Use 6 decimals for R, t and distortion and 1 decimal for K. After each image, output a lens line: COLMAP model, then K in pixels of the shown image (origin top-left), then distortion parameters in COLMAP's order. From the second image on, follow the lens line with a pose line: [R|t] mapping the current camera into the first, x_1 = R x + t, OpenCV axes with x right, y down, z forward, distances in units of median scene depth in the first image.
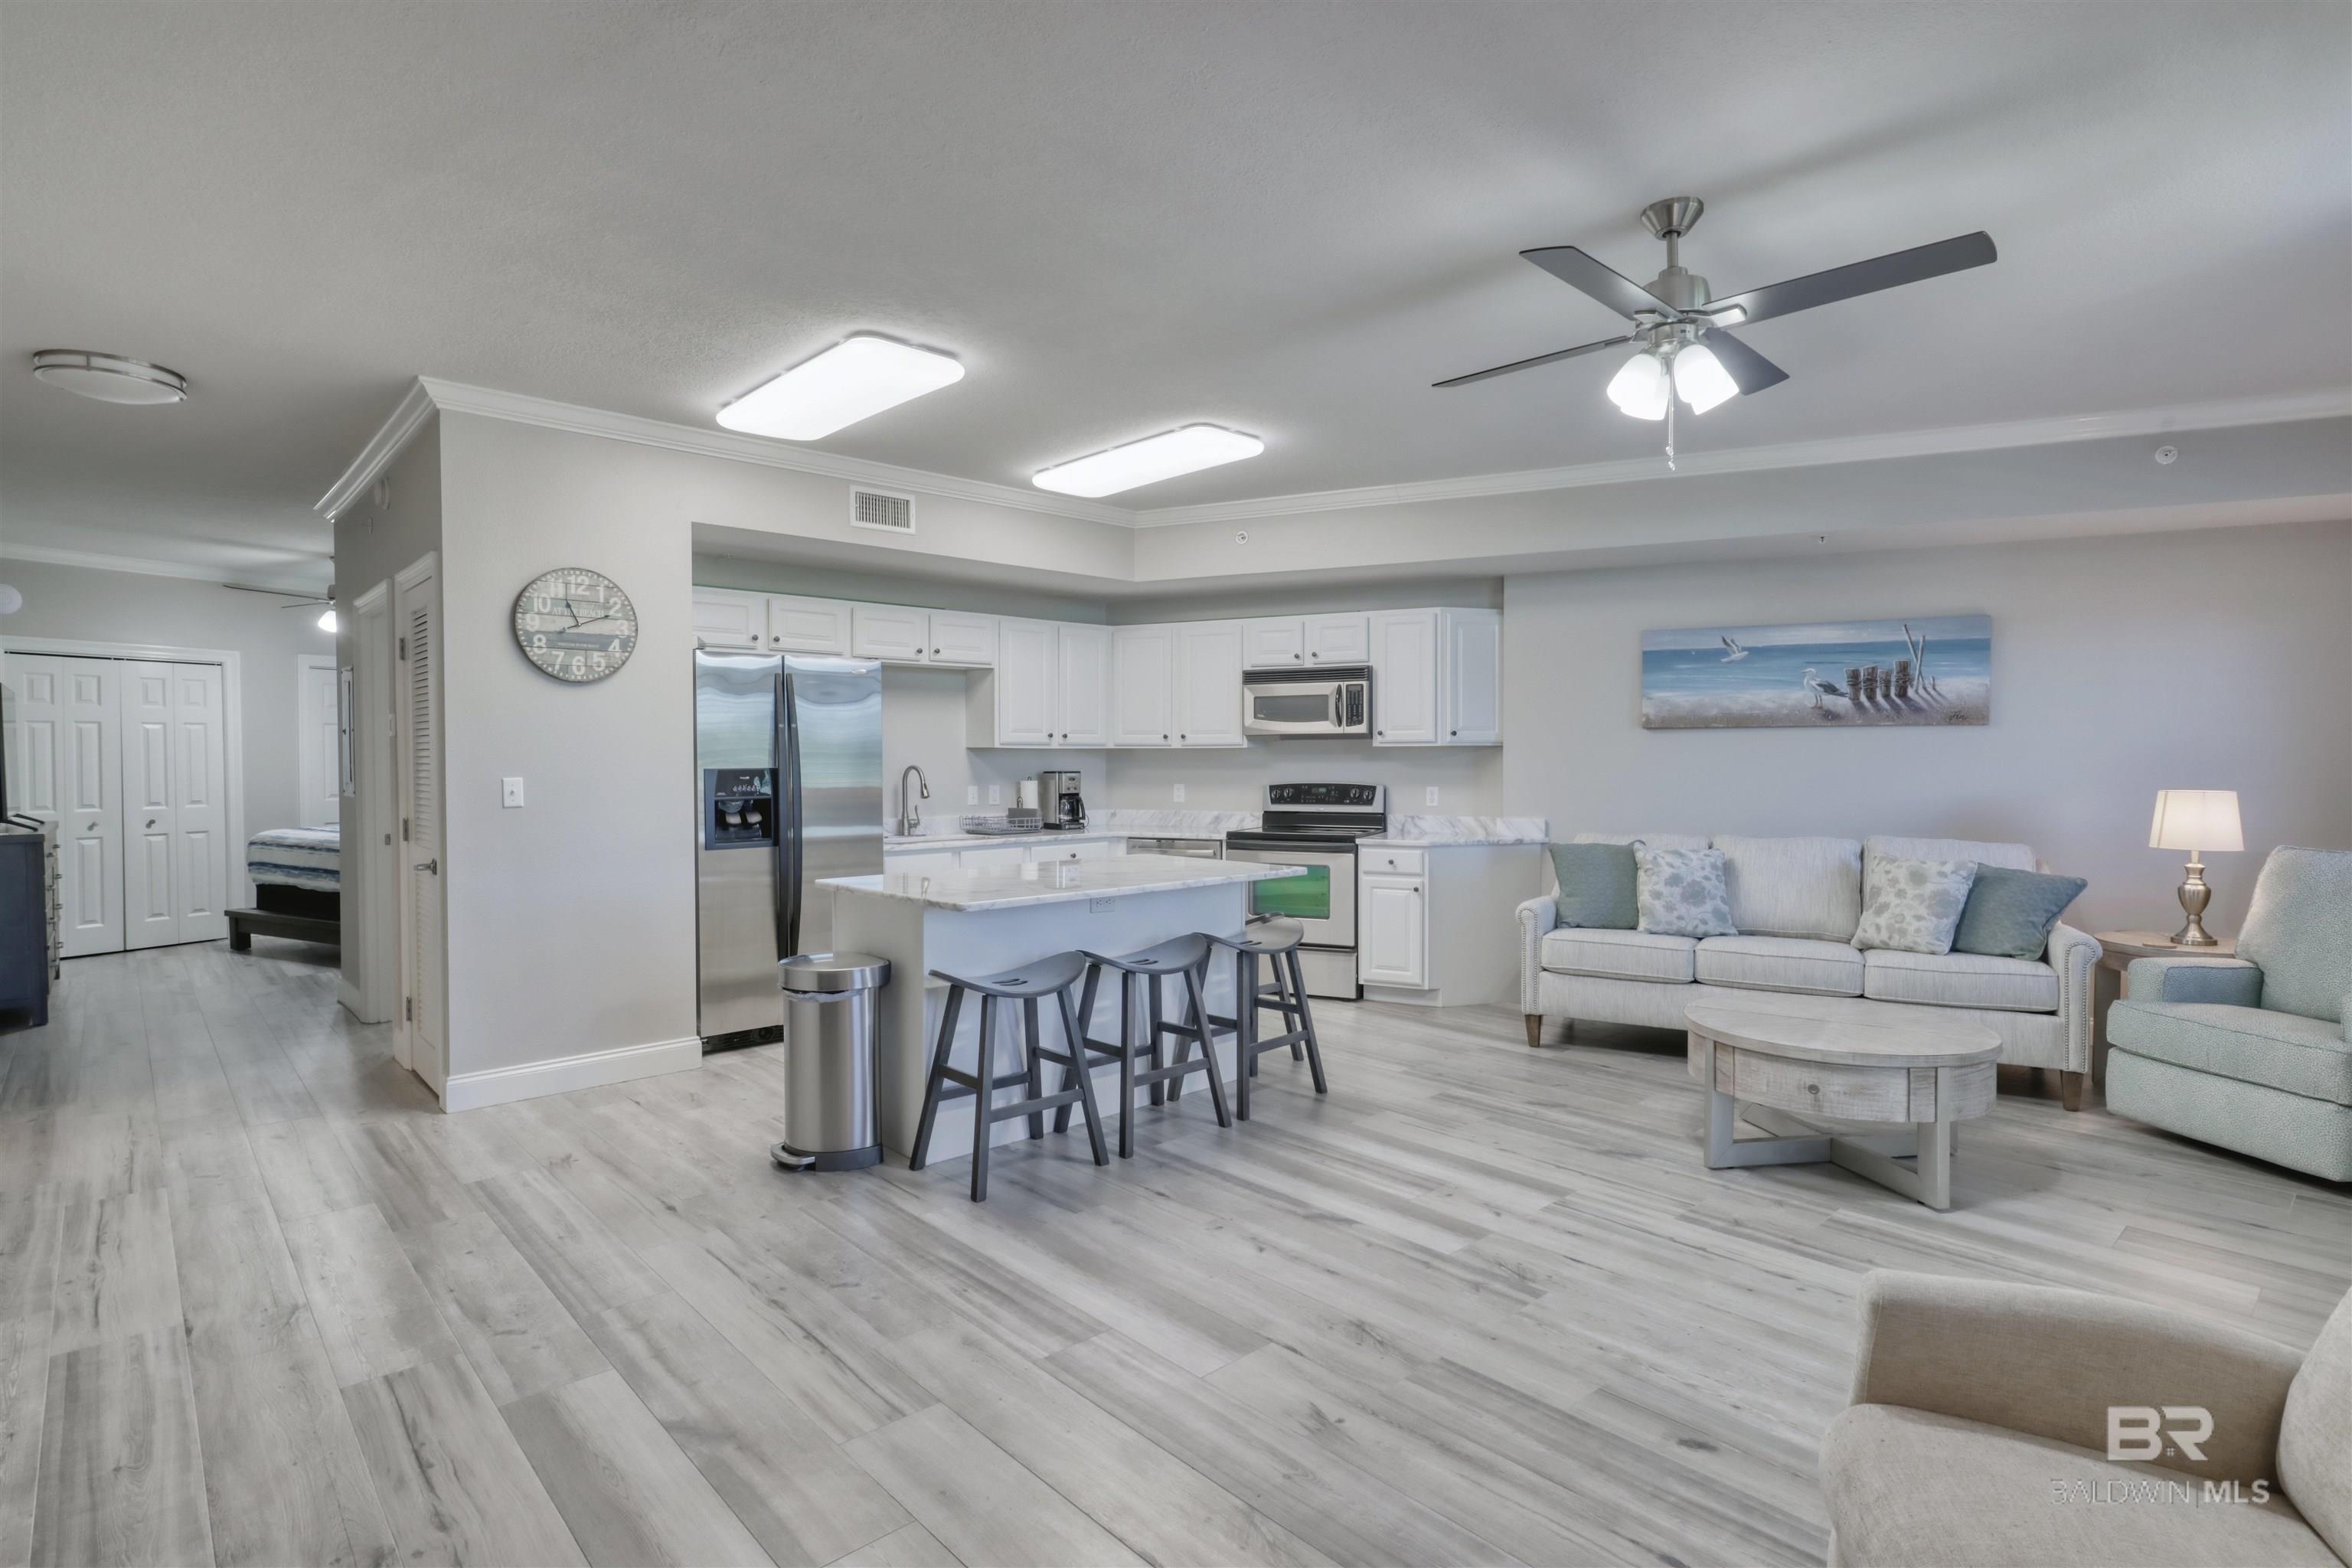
lens RADIAL K [[1159.5, 0, 1176.0], [0, 1159.5, 784.0], [0, 0, 1]] dist [-0.002813, -0.000600]
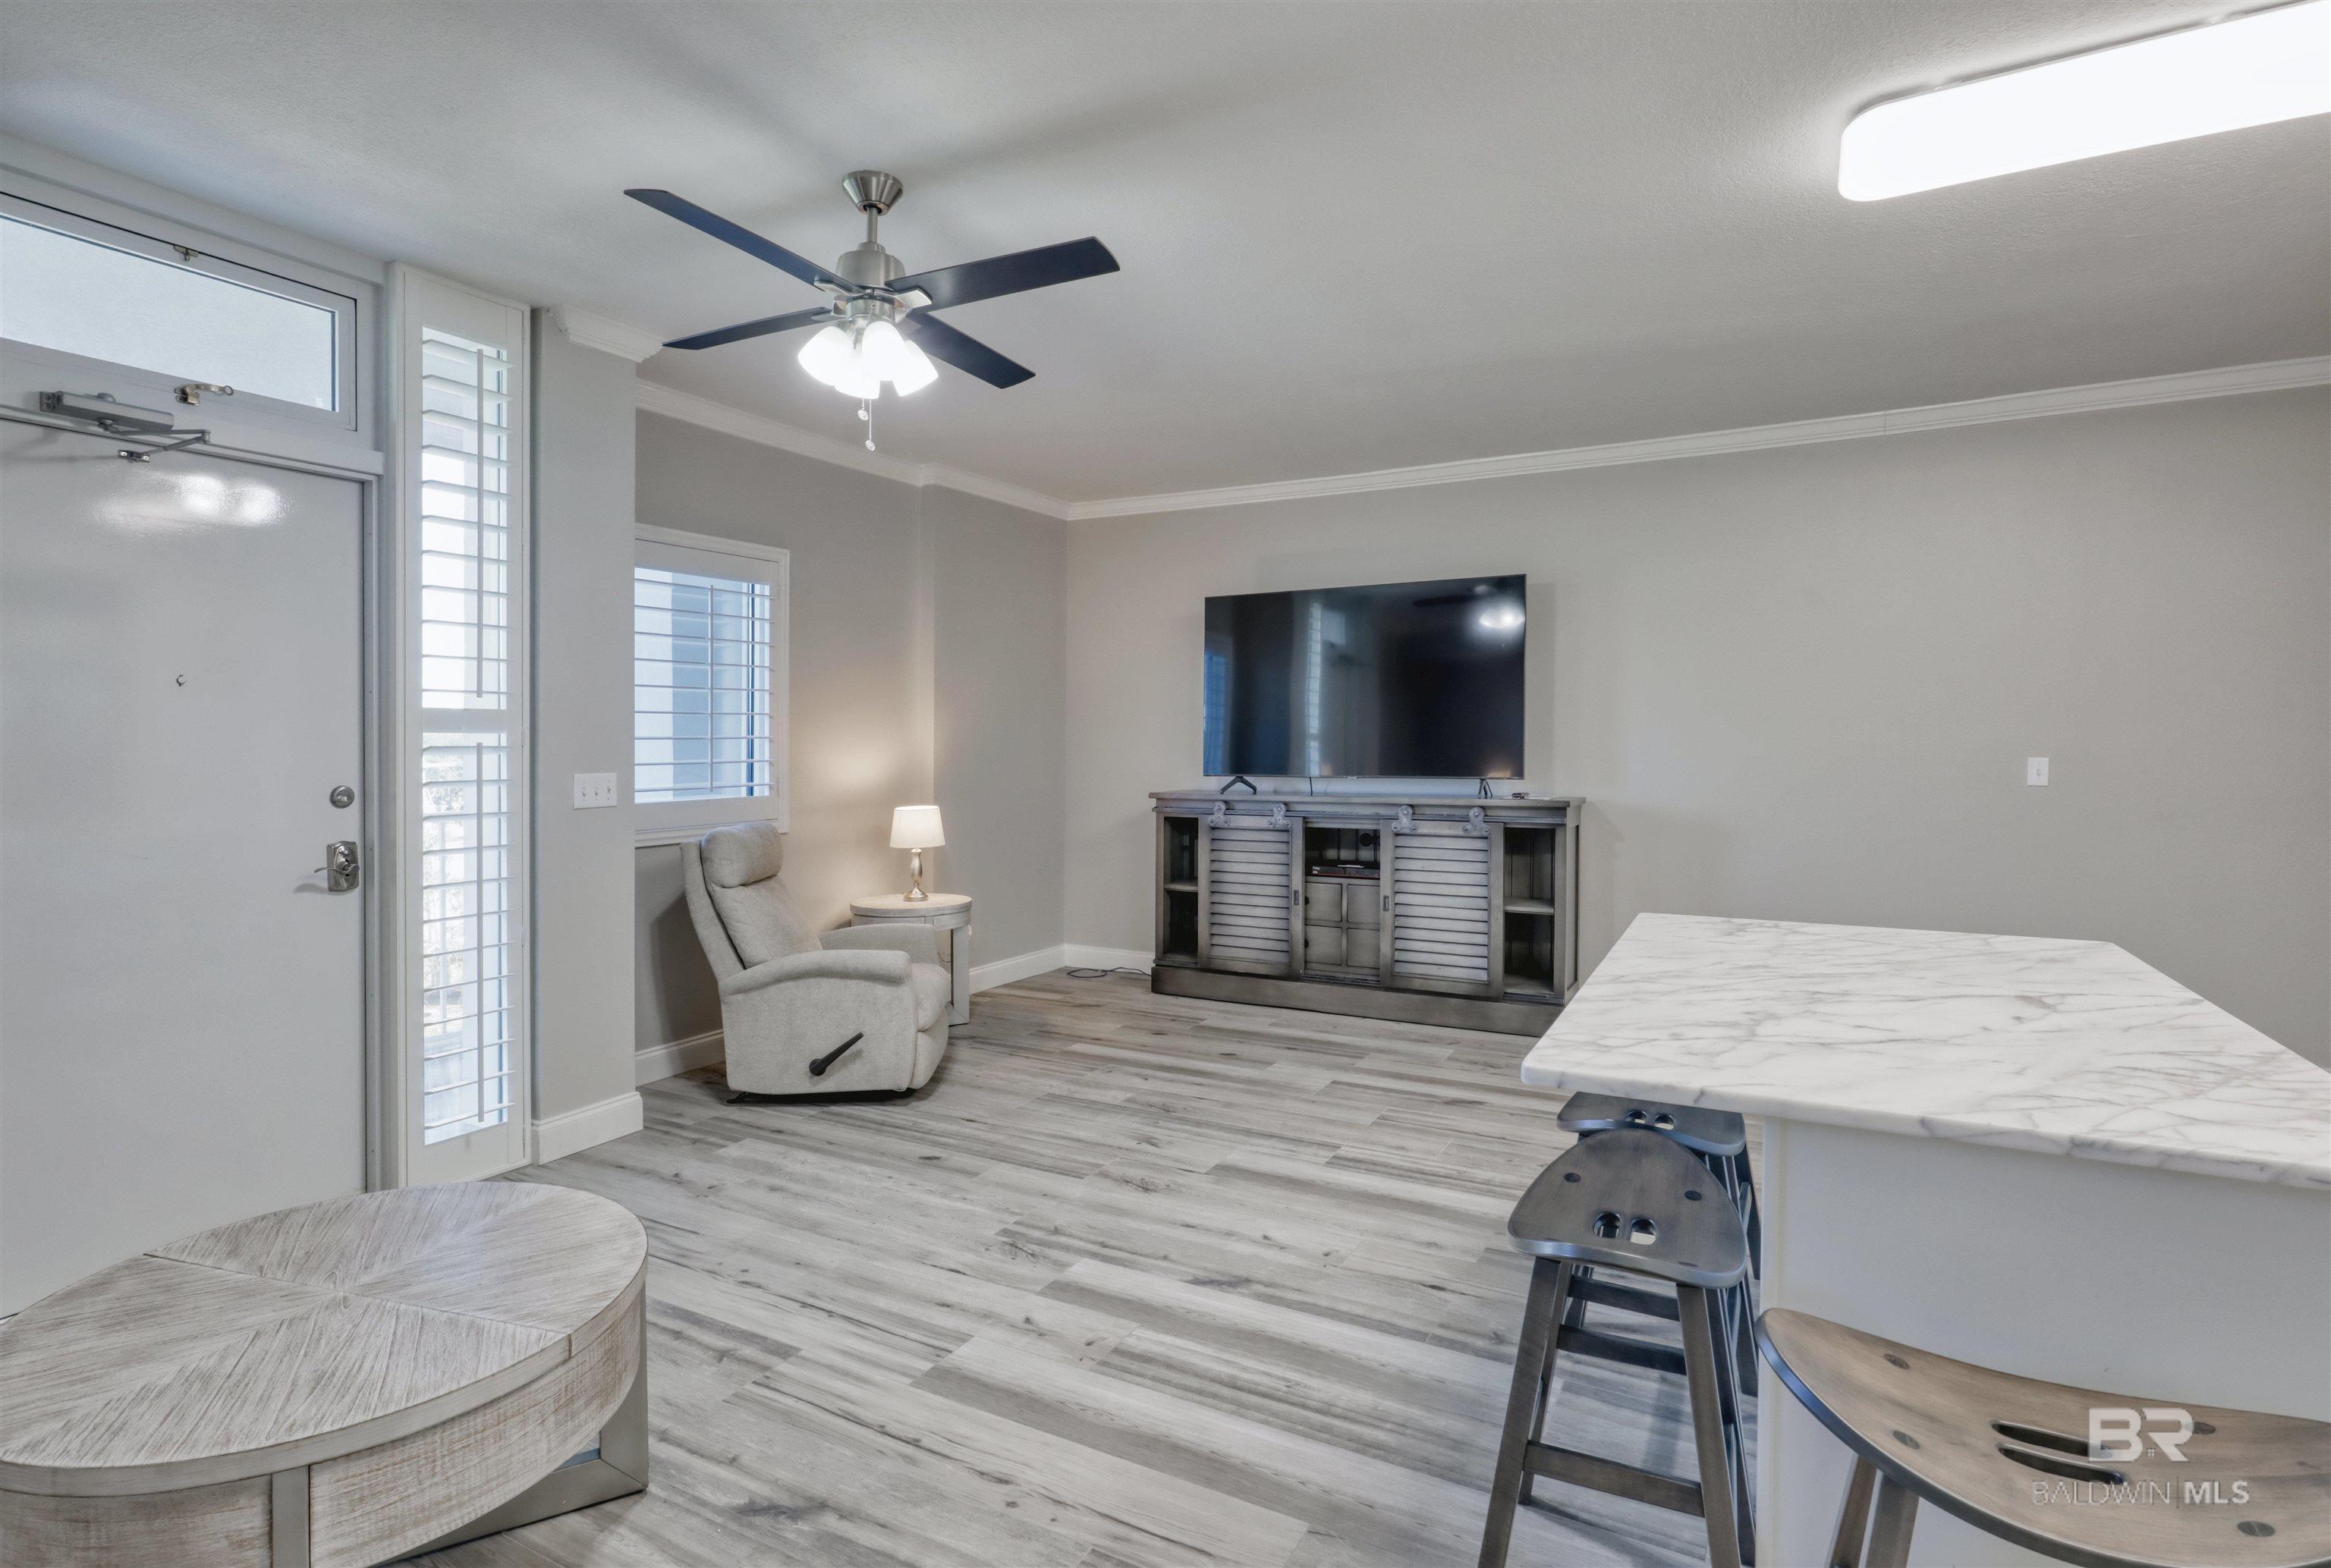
lens RADIAL K [[1151.9, 0, 1160.3], [0, 1151.9, 750.4], [0, 0, 1]] dist [-0.002621, -0.000013]
pose [[-0.945992, 0.006858, -0.324117, 0.452514], [-0.003891, 0.999464, 0.032504, -0.046731], [0.324166, 0.032009, -0.945459, 1.792432]]
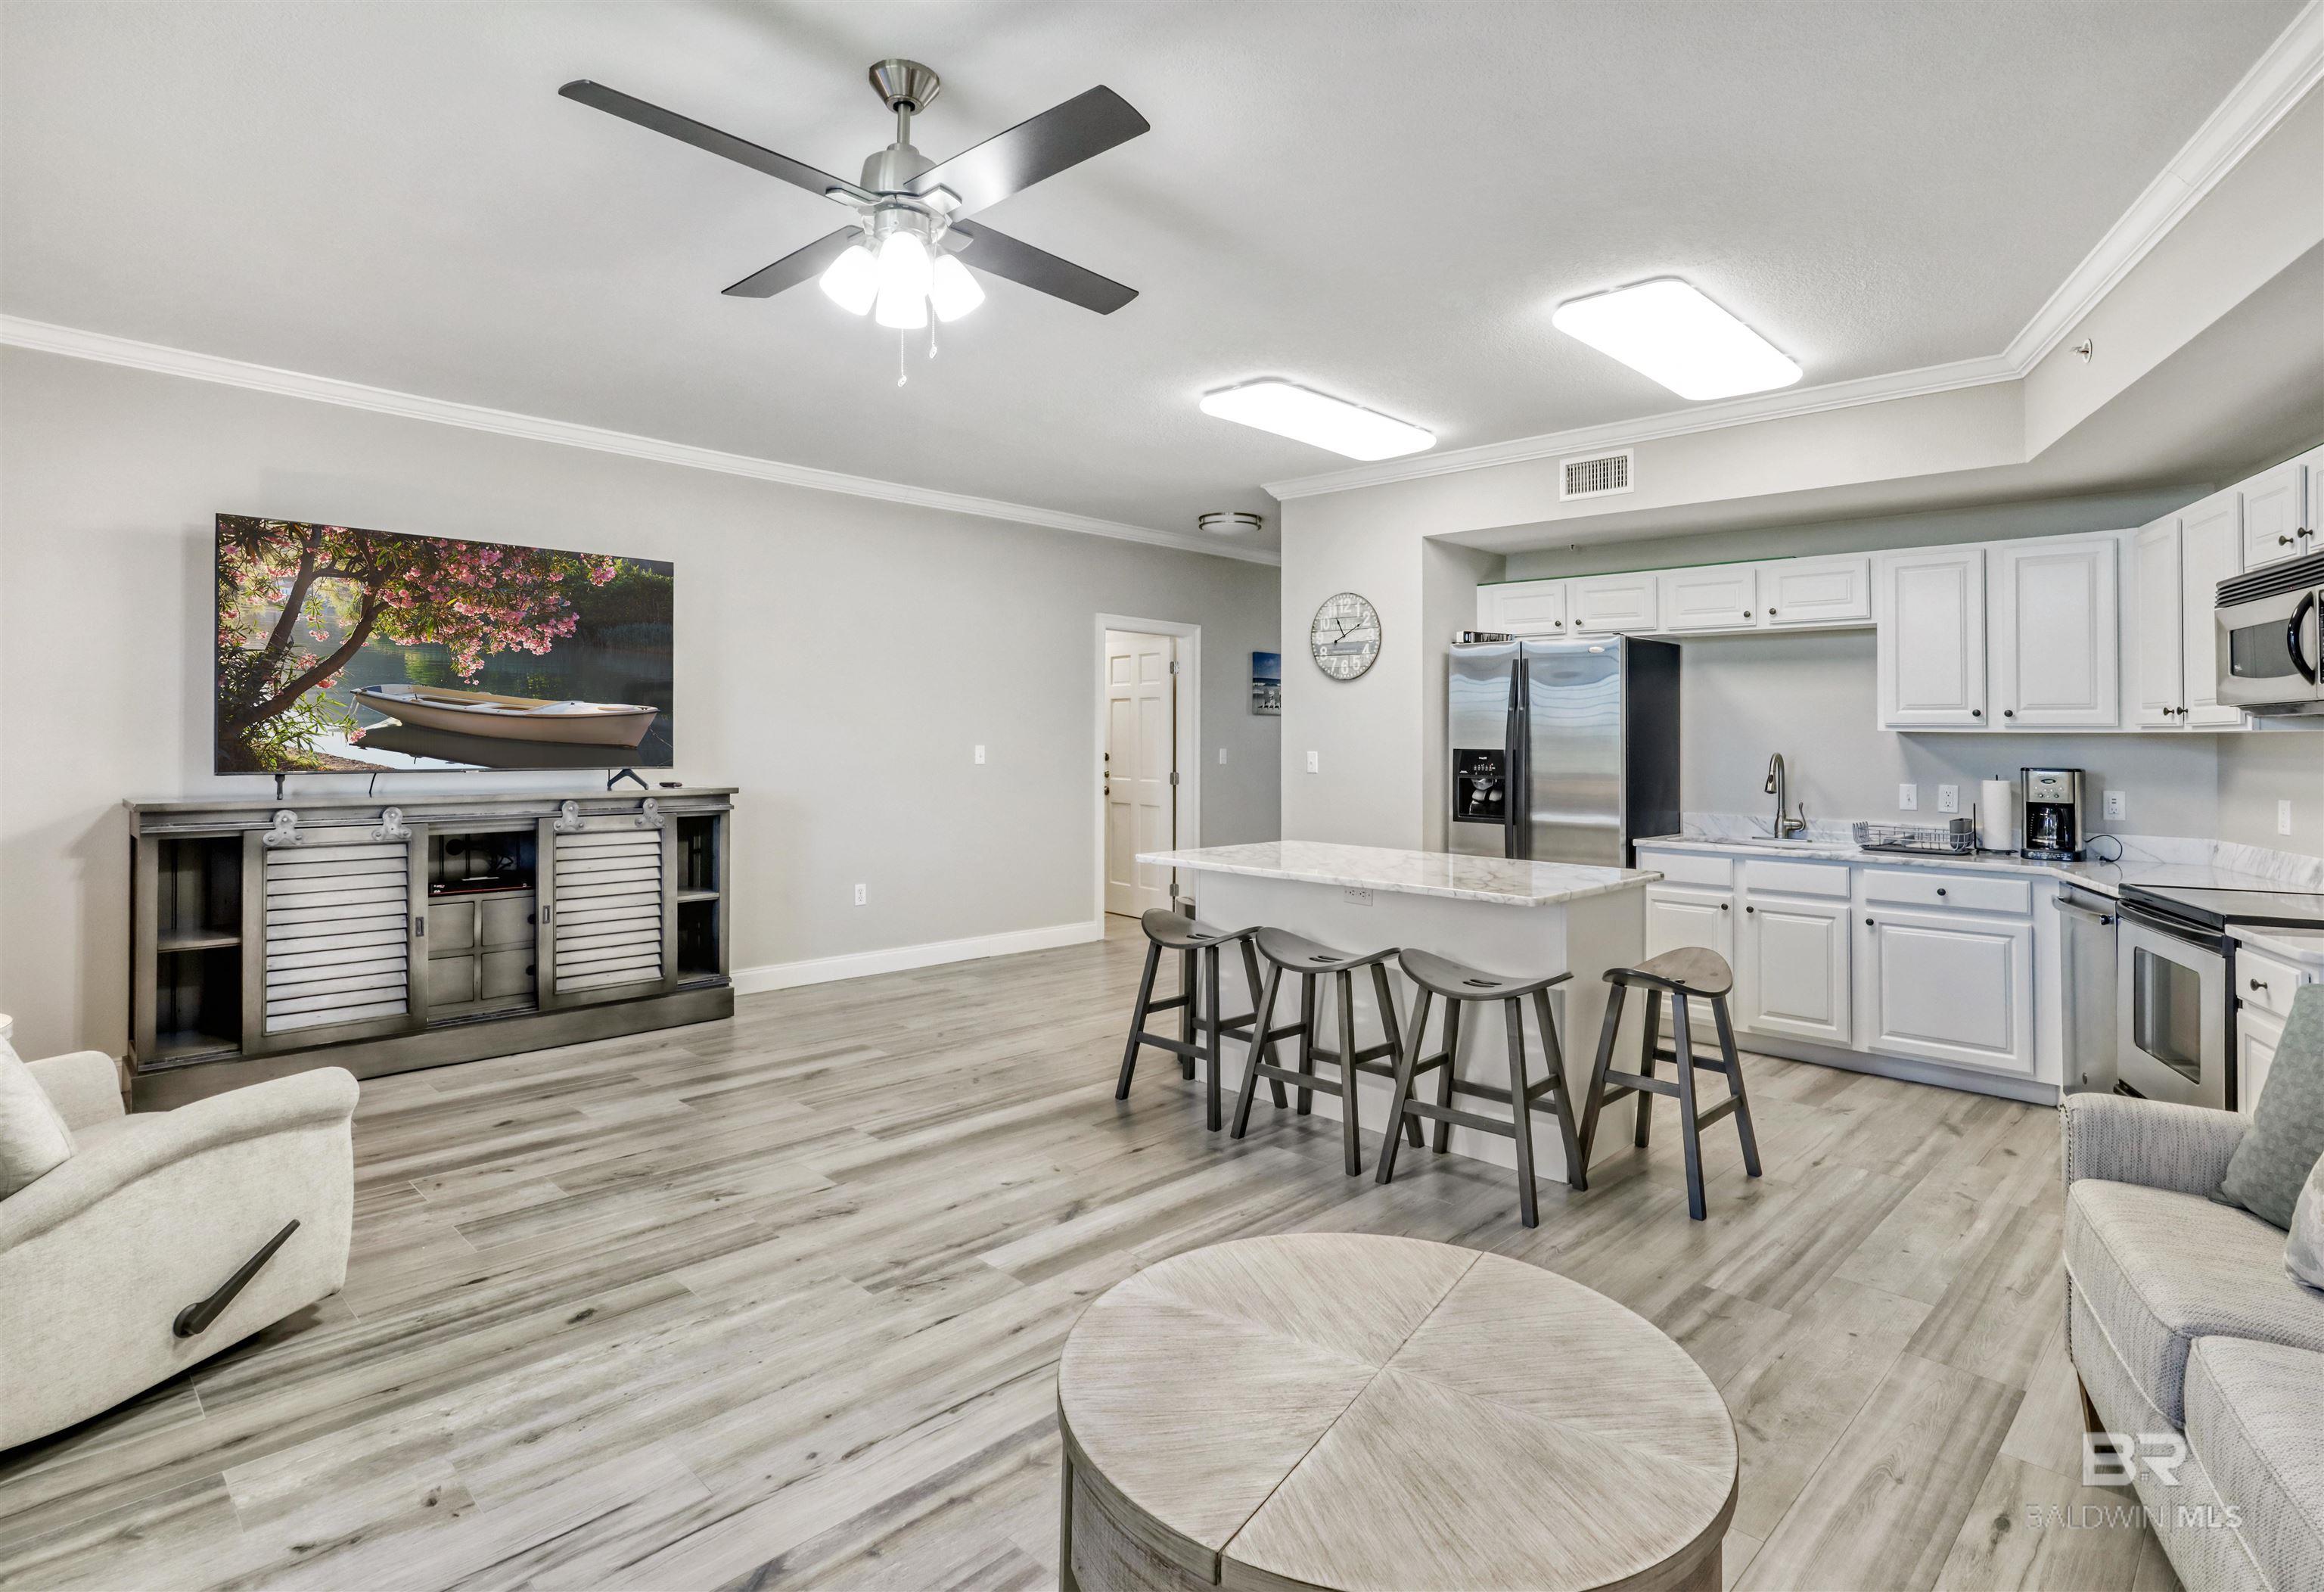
lens RADIAL K [[1189.5, 0, 1166.0], [0, 1189.5, 732.4], [0, 0, 1]] dist [-0.002113, 0.000848]
pose [[0.054317, -0.000591, -0.998524, 1.138595], [-0.035141, 0.999379, -0.002503, -0.025252], [0.997905, 0.035226, 0.054263, 1.016990]]
